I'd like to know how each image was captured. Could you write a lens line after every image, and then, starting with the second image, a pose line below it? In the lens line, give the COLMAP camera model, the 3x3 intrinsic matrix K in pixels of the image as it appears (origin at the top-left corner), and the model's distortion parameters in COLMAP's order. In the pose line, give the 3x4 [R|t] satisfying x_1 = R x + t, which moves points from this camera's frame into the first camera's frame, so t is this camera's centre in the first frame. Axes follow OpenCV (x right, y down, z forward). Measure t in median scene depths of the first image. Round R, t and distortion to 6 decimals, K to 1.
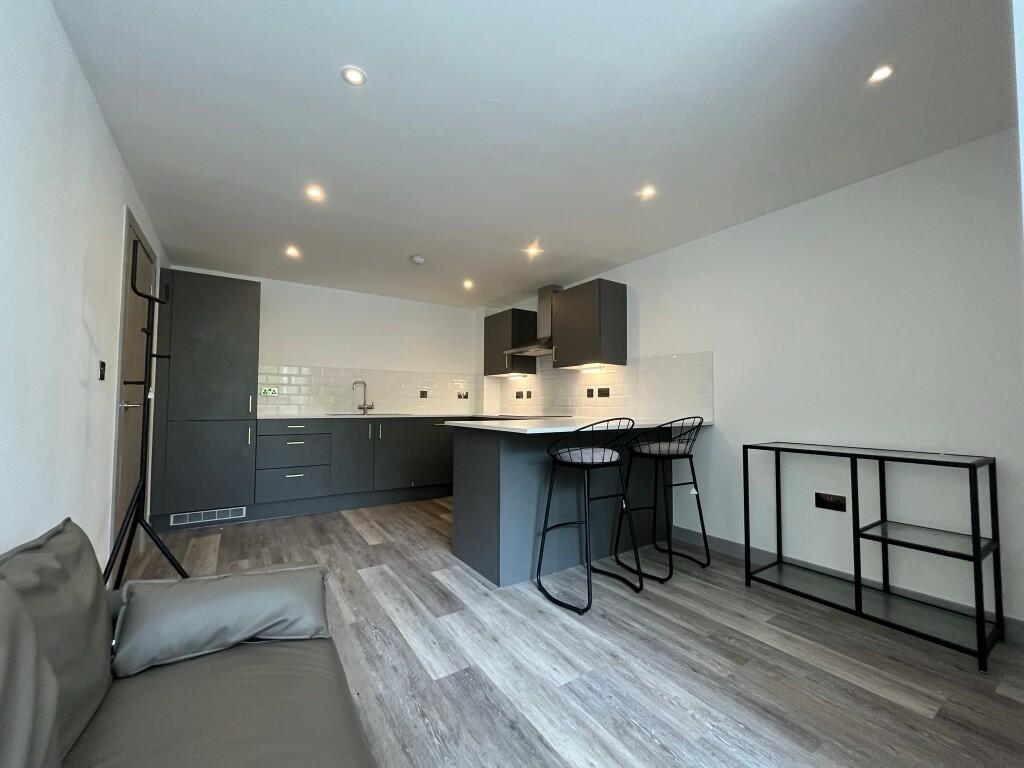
lens RADIAL K [[414.3, 0, 512.0], [0, 414.3, 384.0], [0, 0, 1]] dist [0.000632, 0.000054]
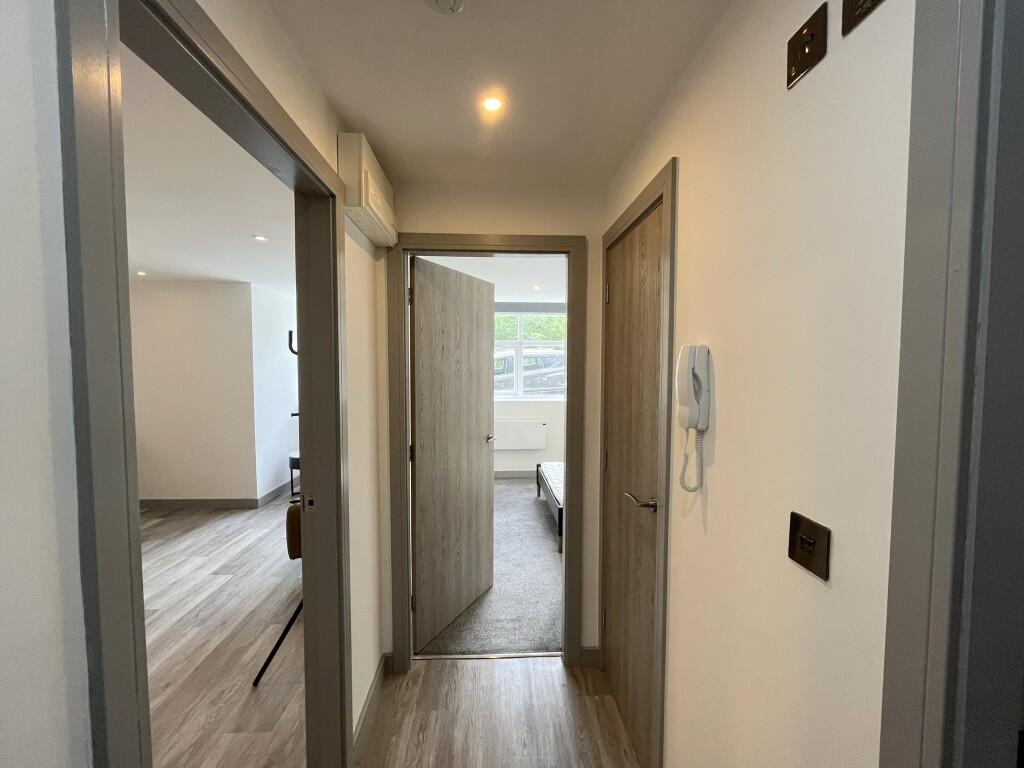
lens RADIAL K [[414.3, 0, 512.0], [0, 414.3, 384.0], [0, 0, 1]] dist [0.000632, 0.000054]
pose [[-0.857983, -0.030374, 0.512780, -2.581630], [-0.029240, 0.999520, 0.010281, -0.228216], [-0.512845, -0.006173, -0.858459, 2.322878]]
